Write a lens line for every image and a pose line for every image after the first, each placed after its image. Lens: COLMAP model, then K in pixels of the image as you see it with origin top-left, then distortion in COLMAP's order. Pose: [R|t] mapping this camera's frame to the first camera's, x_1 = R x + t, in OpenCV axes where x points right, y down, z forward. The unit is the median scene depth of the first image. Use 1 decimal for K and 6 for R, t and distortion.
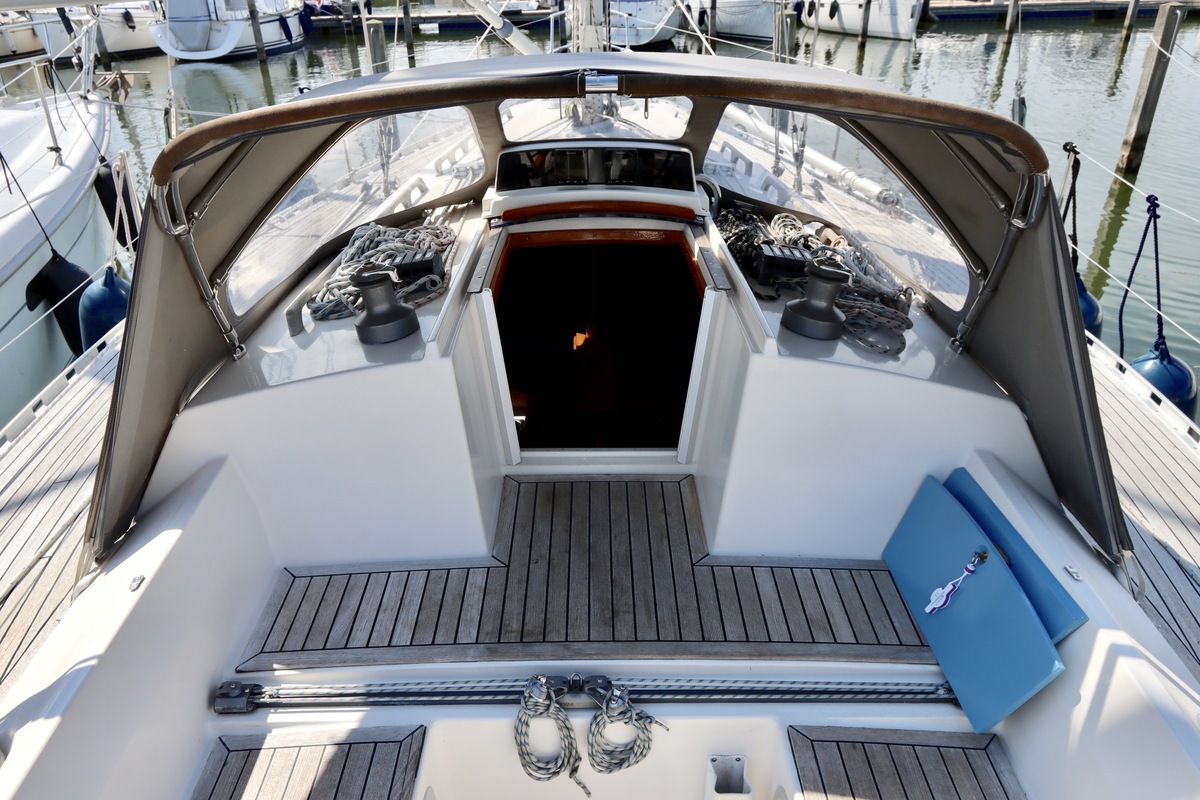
lens RADIAL K [[852.7, 0, 596.3], [0, 852.7, 437.1], [0, 0, 1]] dist [-0.006383, 0.001555]
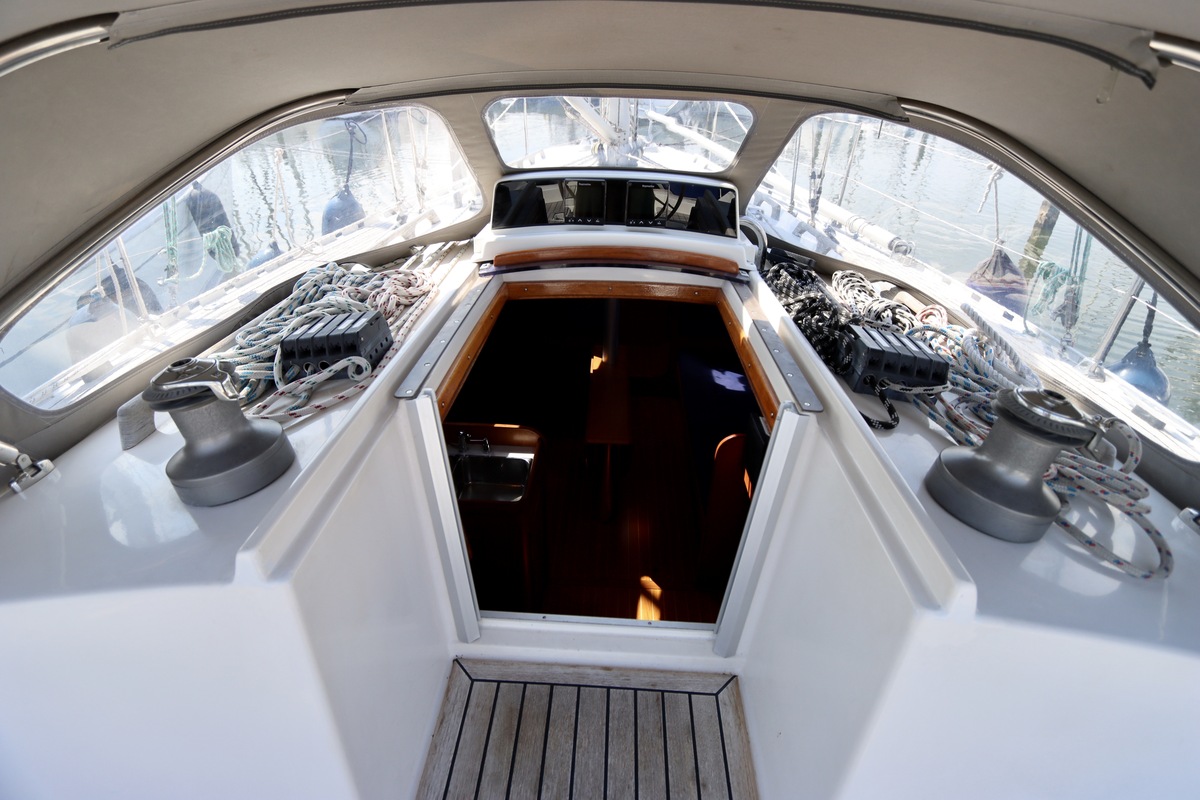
lens RADIAL K [[575.7, 0, 587.2], [0, 575.7, 395.7], [0, 0, 1]] dist [-0.011622, 0.001322]
pose [[0.997724, 0.051253, -0.043815, 0.005247], [-0.050754, 0.998634, 0.012428, -0.144214], [0.044392, -0.010176, 0.998962, 0.465063]]
